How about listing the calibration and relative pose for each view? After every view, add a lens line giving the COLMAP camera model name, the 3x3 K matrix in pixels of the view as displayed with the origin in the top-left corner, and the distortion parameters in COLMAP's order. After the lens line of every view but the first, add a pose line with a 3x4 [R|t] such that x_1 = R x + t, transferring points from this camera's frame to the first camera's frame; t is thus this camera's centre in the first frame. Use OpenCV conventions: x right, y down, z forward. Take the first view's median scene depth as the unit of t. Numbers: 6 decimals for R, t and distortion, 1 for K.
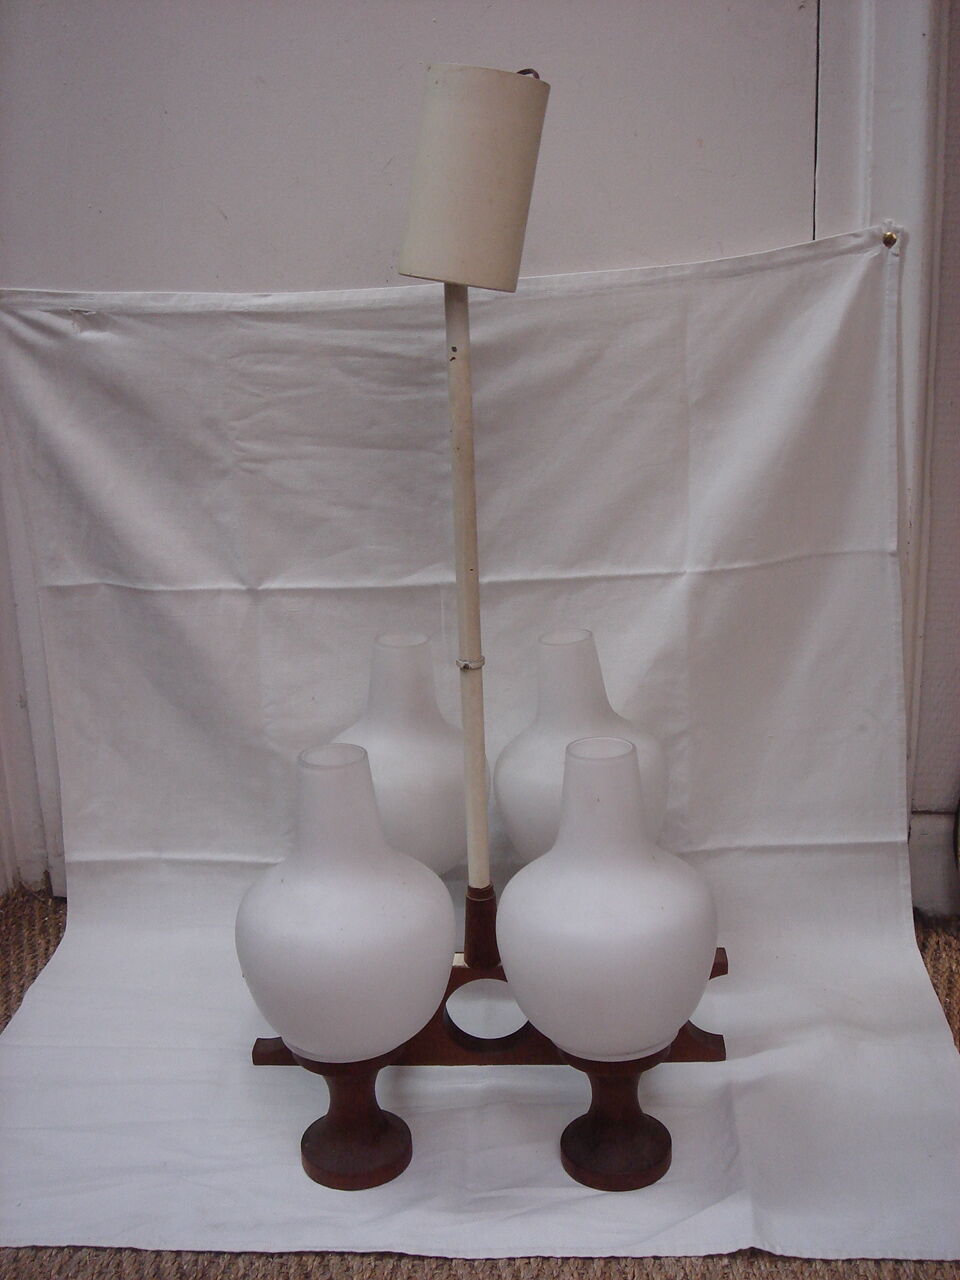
lens RADIAL K [[1484.9, 0, 485.9], [0, 1484.9, 641.5], [0, 0, 1]] dist [-0.198131, 0.204196]
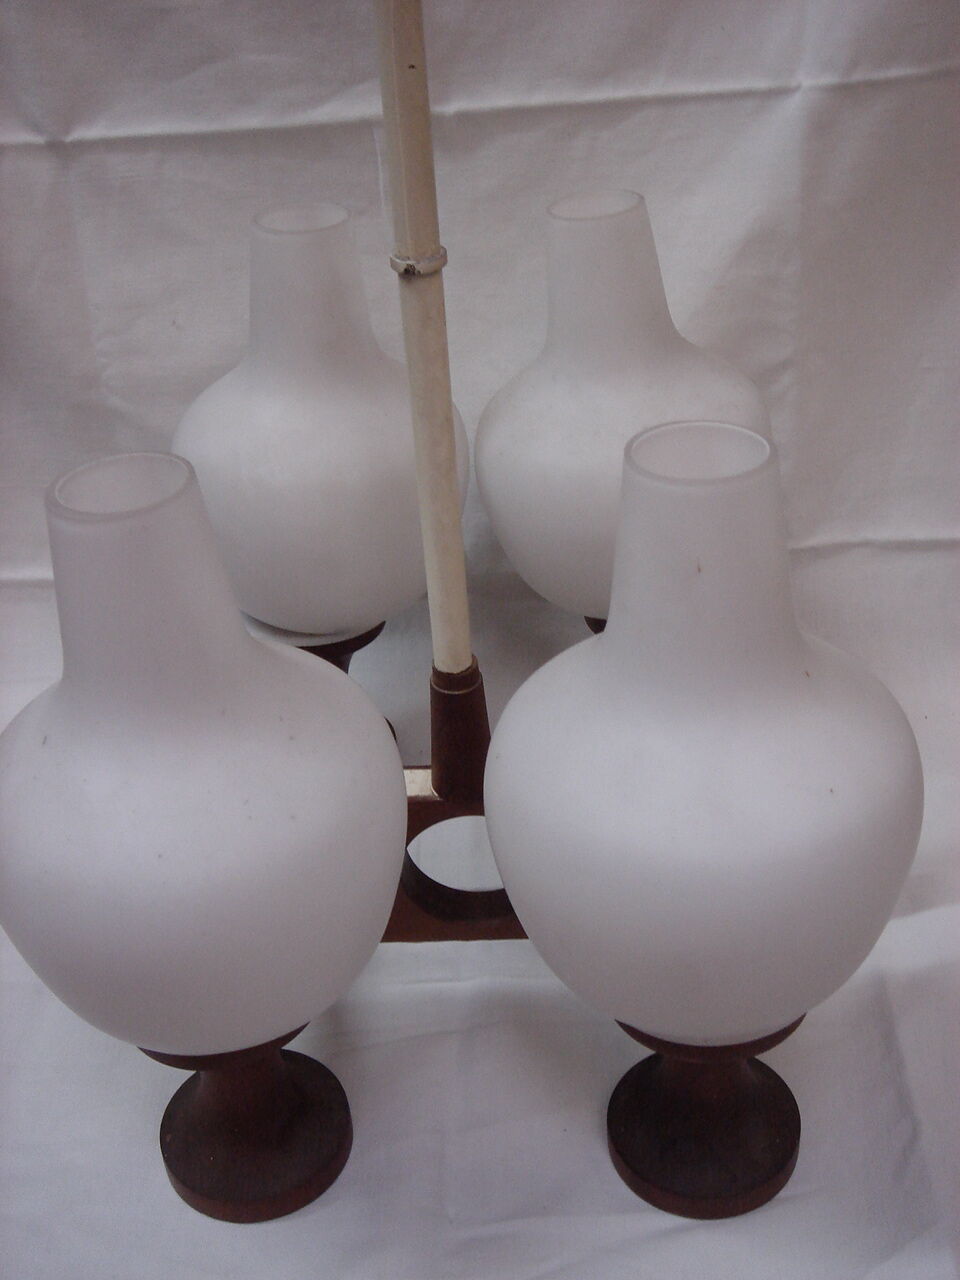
lens RADIAL K [[1484.9, 0, 485.9], [0, 1484.9, 641.5], [0, 0, 1]] dist [-0.198131, 0.204196]
pose [[0.999565, -0.029321, 0.003052, 0.006370], [0.027267, 0.958935, 0.282313, -0.001725], [-0.011205, -0.282107, 0.959317, 0.440149]]
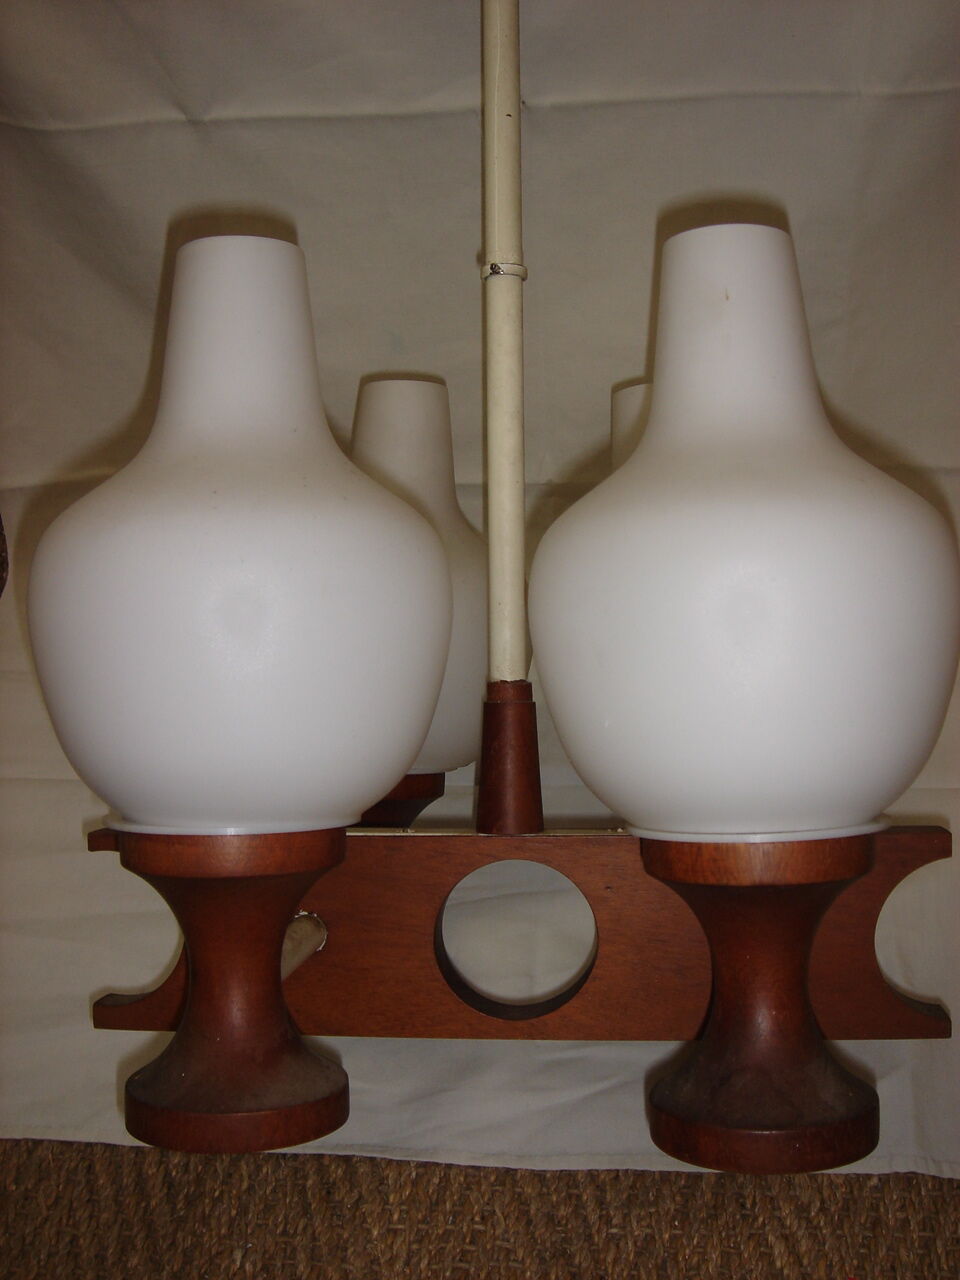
lens RADIAL K [[1484.9, 0, 485.9], [0, 1484.9, 641.5], [0, 0, 1]] dist [-0.198131, 0.204196]
pose [[0.999024, -0.009639, -0.043108, -0.002976], [0.028893, 0.880784, 0.472635, -0.146792], [0.033413, -0.473419, 0.880203, 0.361448]]
